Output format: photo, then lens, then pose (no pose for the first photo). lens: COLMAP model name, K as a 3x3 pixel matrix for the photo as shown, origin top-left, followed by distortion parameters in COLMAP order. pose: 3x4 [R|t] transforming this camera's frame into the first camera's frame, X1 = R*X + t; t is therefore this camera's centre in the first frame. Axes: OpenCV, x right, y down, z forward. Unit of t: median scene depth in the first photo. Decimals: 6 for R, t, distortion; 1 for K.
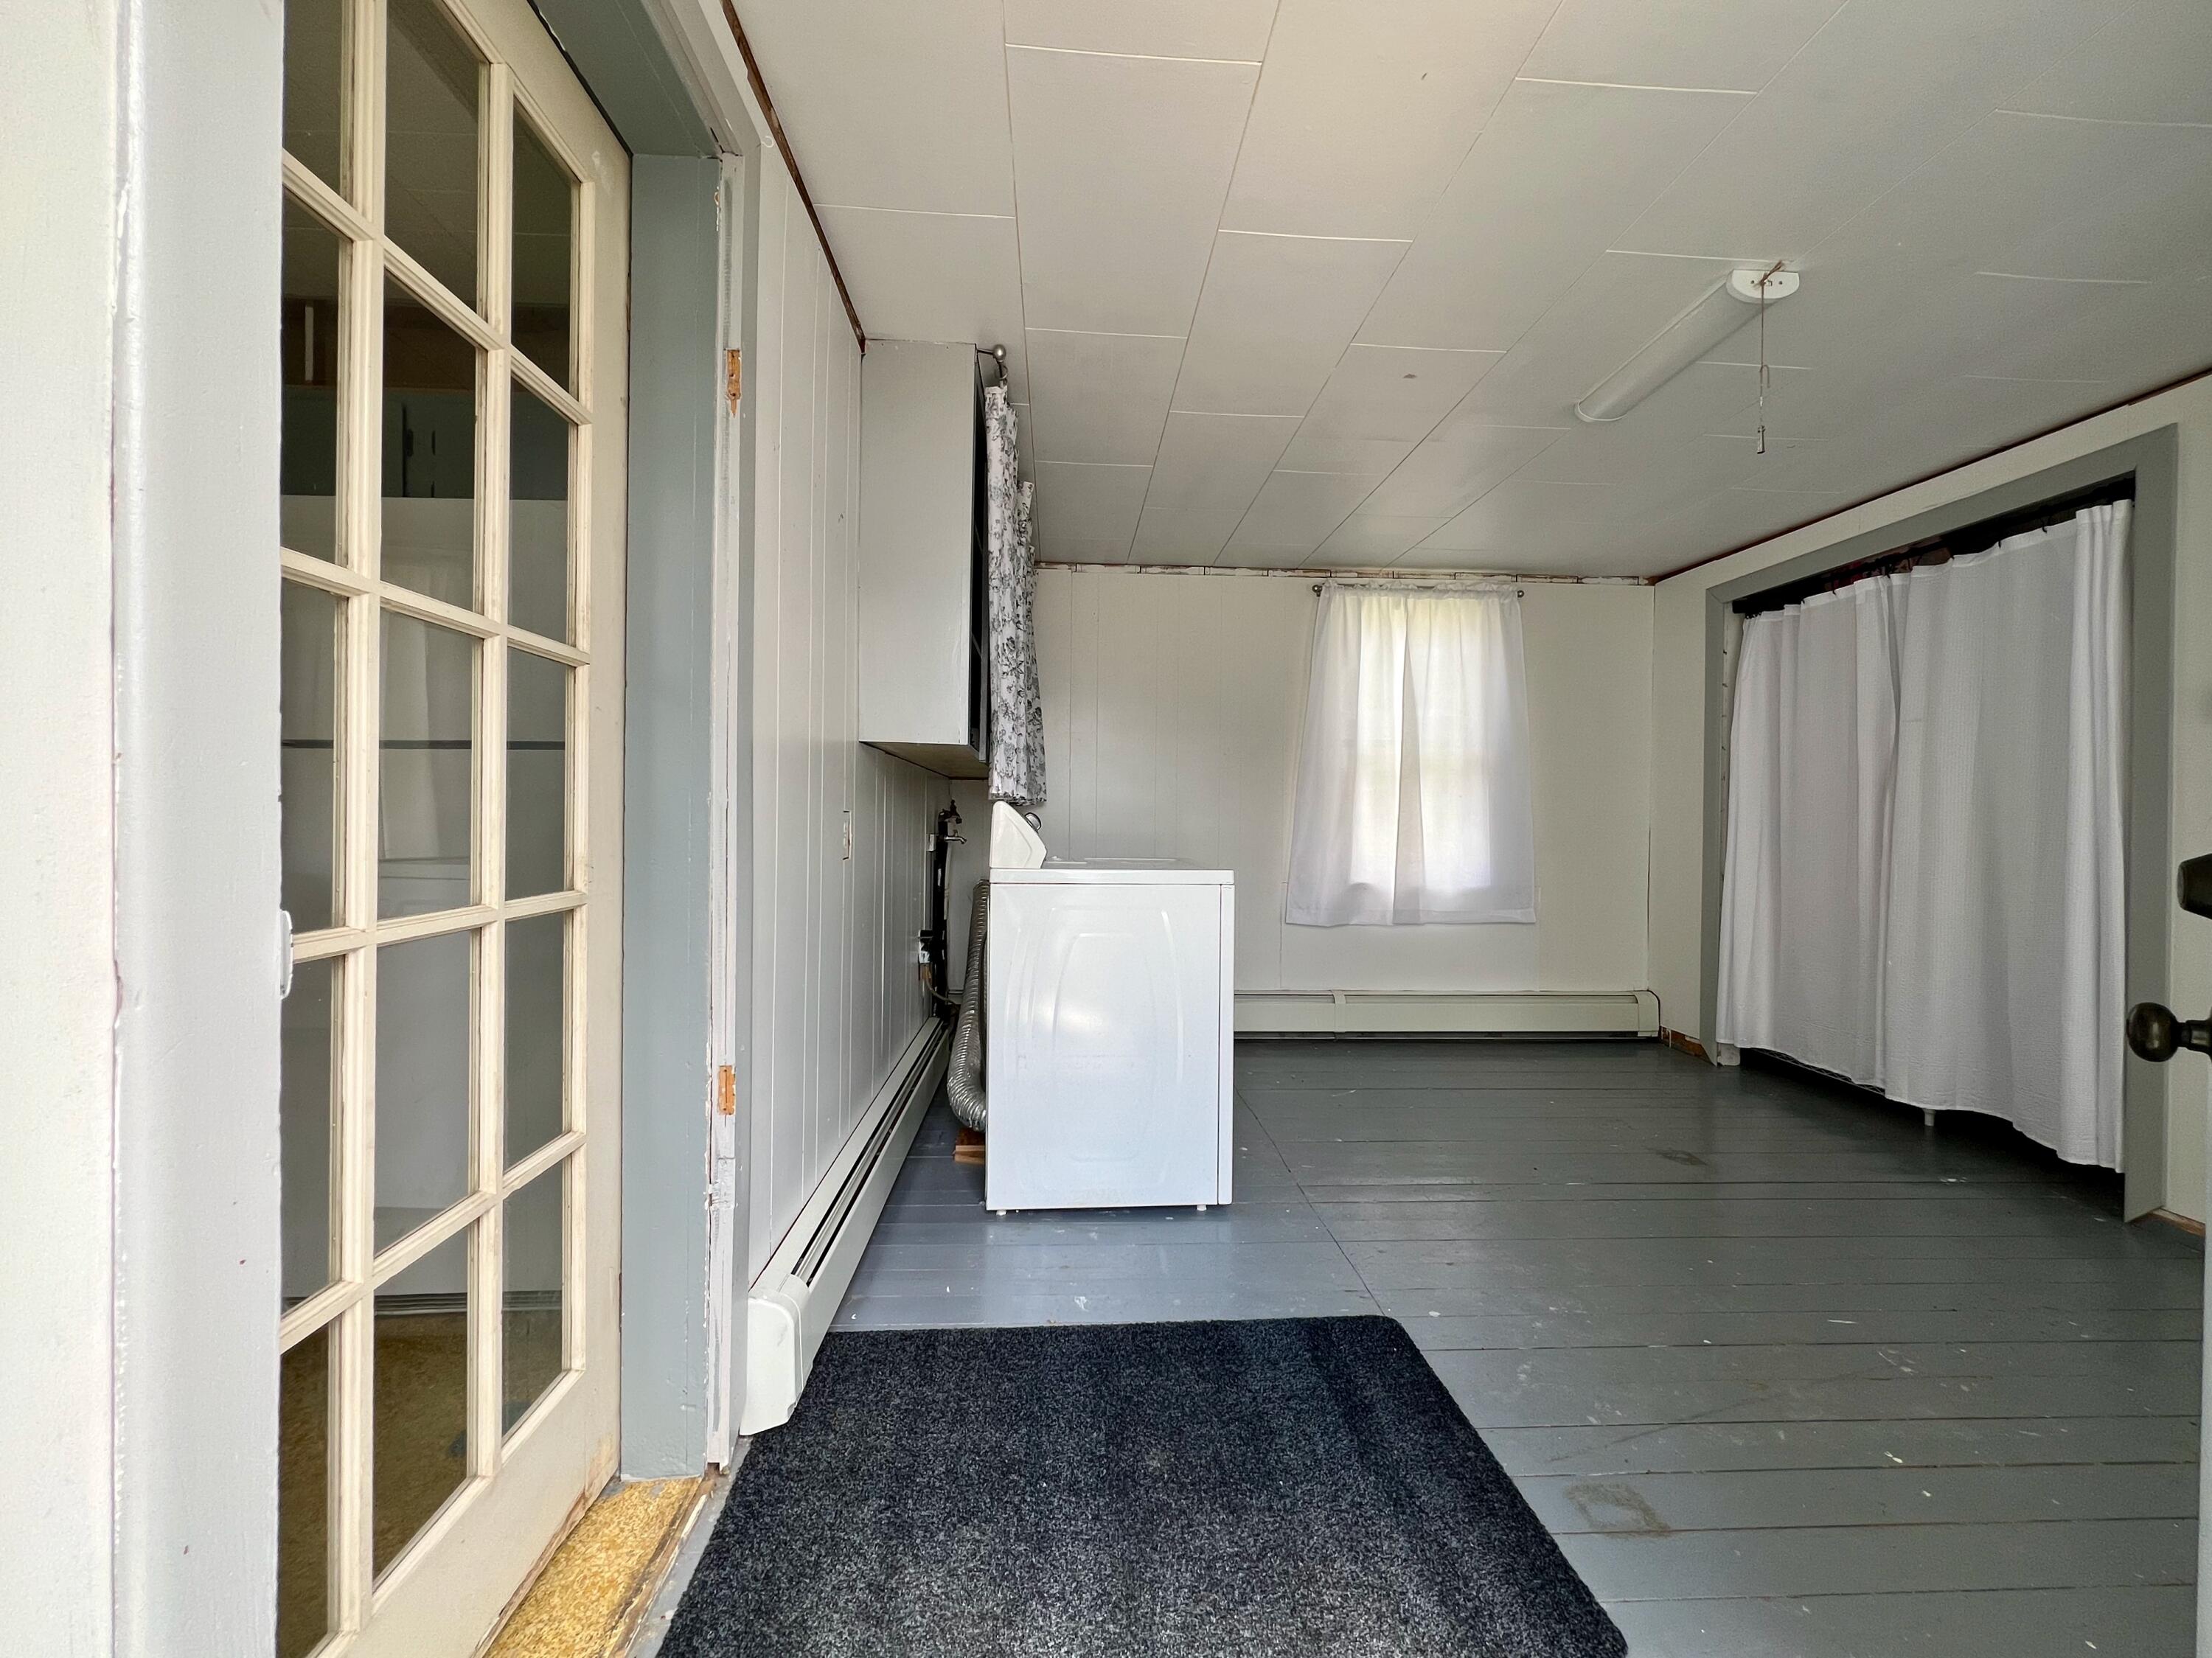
lens RADIAL K [[890.7, 0, 1105.1], [0, 890.7, 819.8], [0, 0, 1]] dist [0.010297, 0.000273]
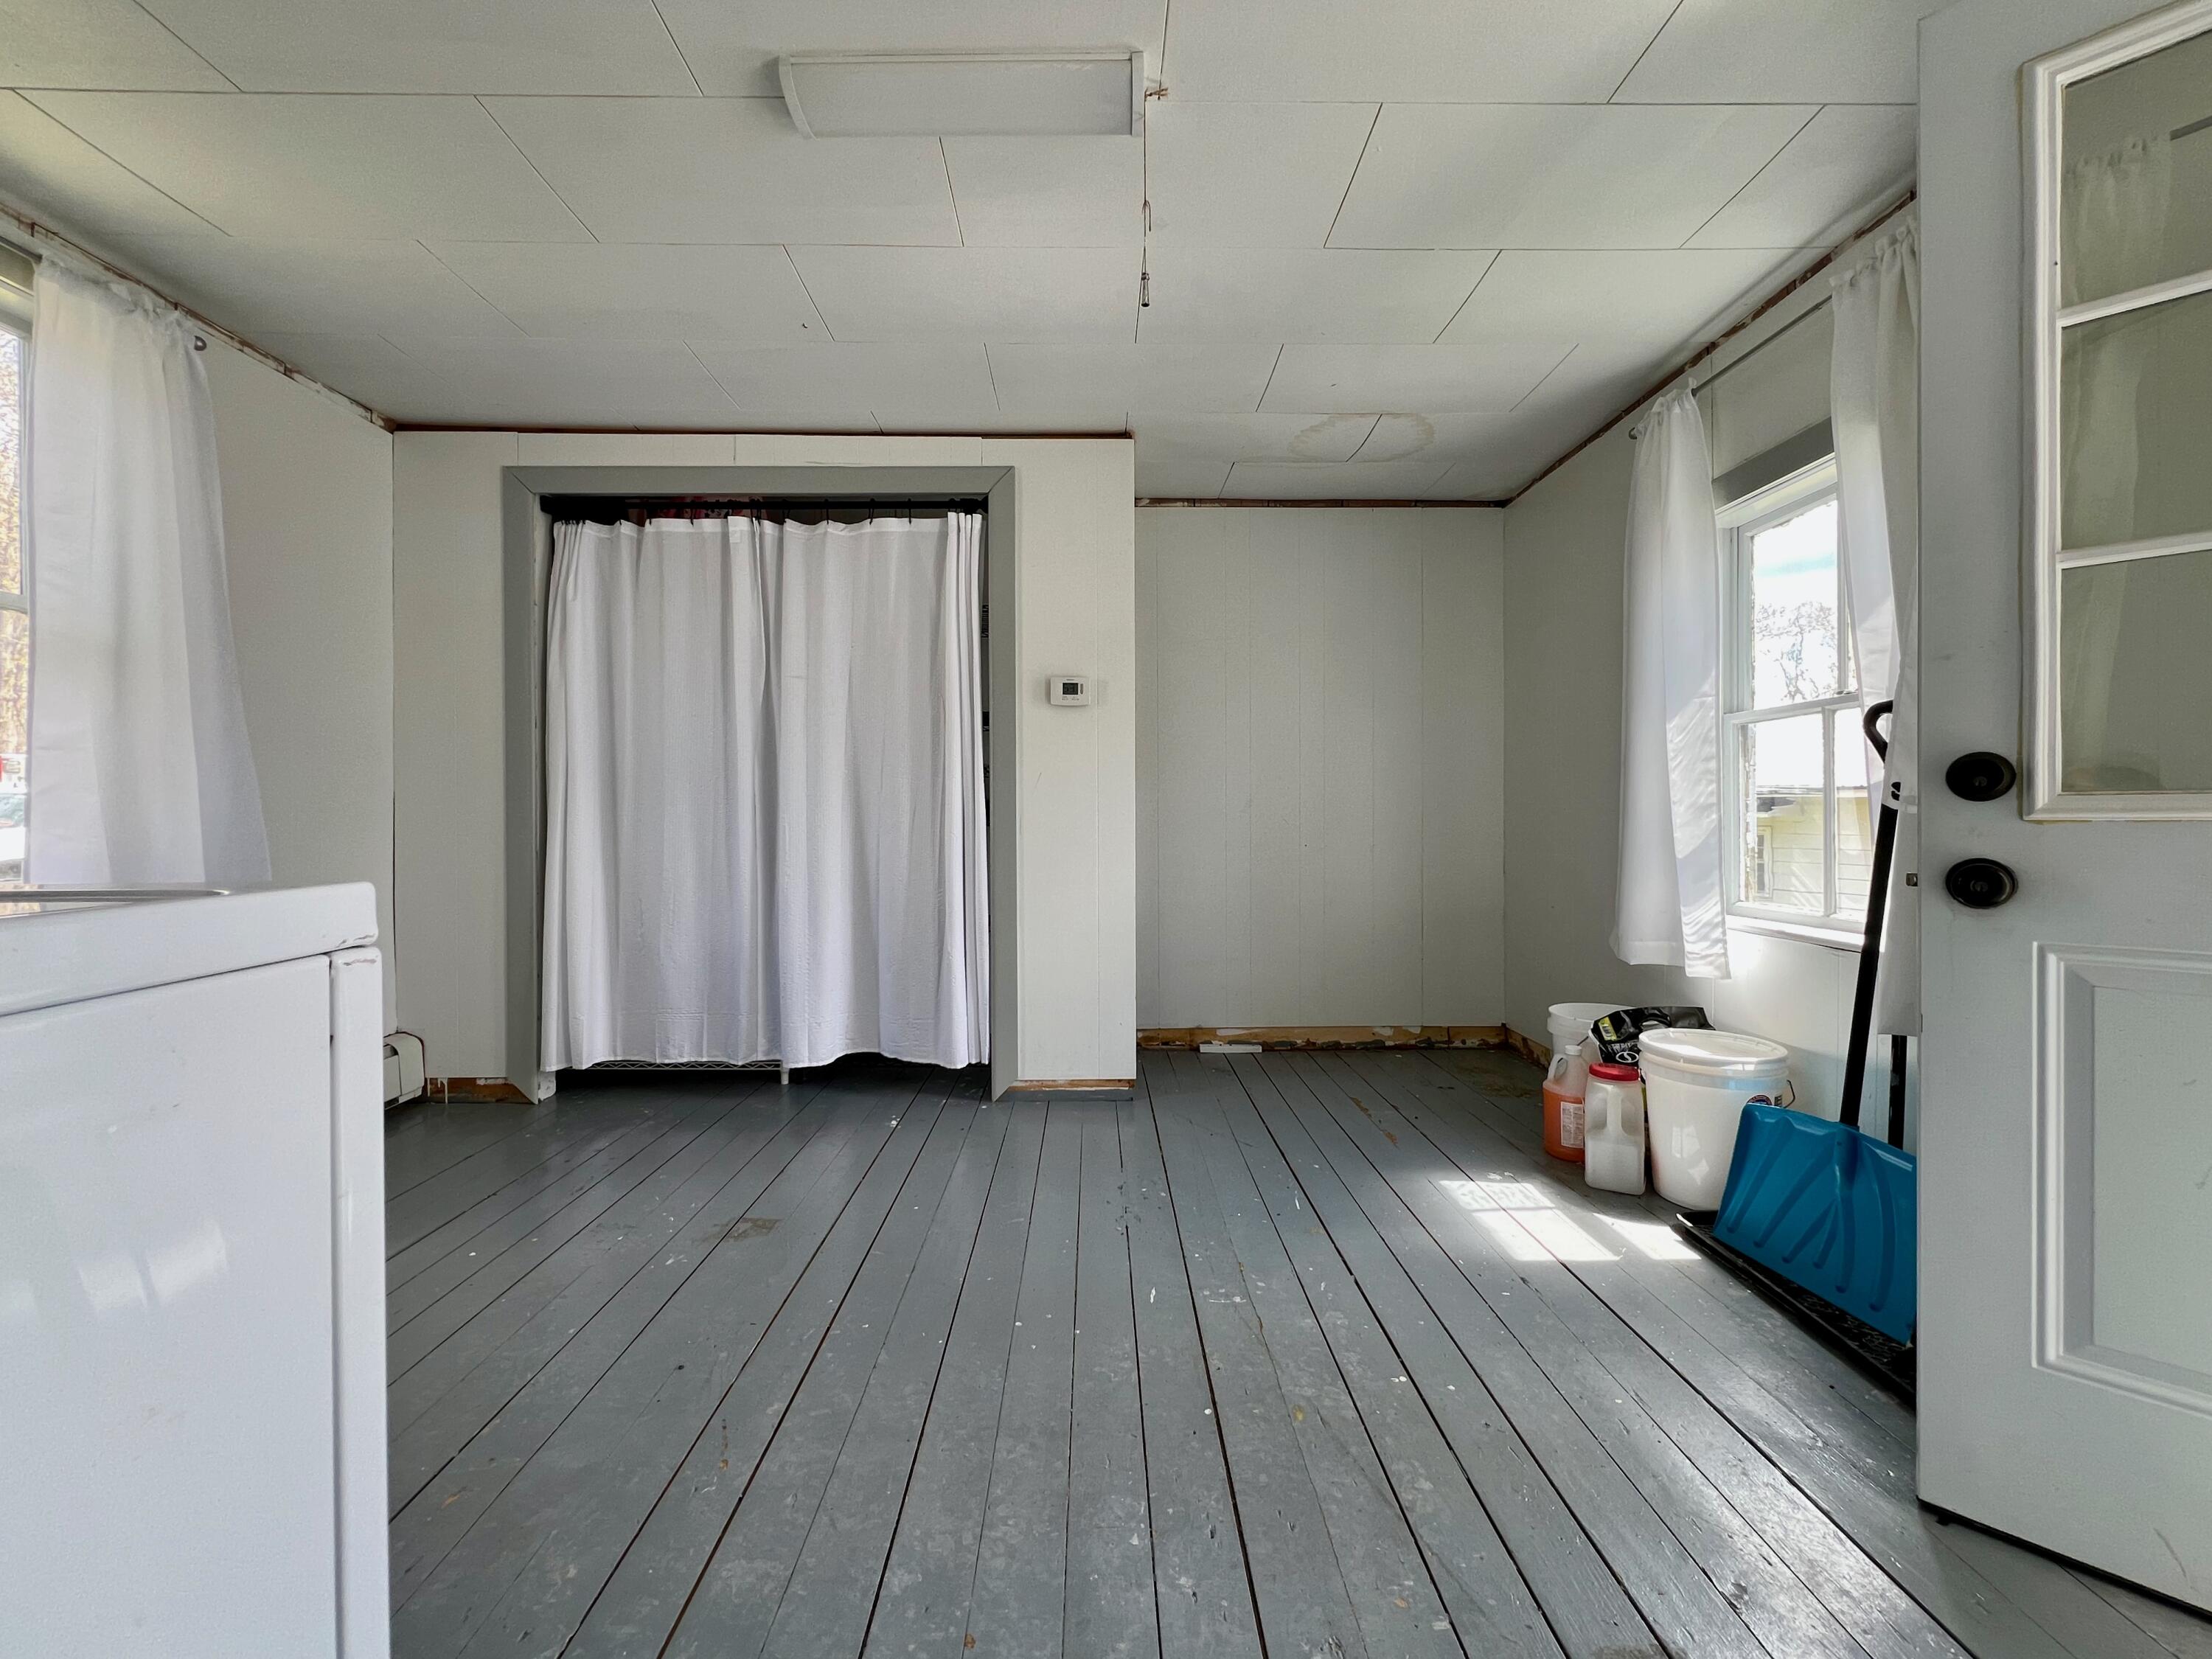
lens RADIAL K [[890.8, 0, 1102.6], [0, 890.8, 816.1], [0, 0, 1]] dist [0.010297, 0.000273]
pose [[0.047925, -0.017207, 0.998703, -0.050247], [0.006975, 0.999833, 0.016891, 0.022632], [-0.998827, 0.006156, 0.048037, 0.506915]]
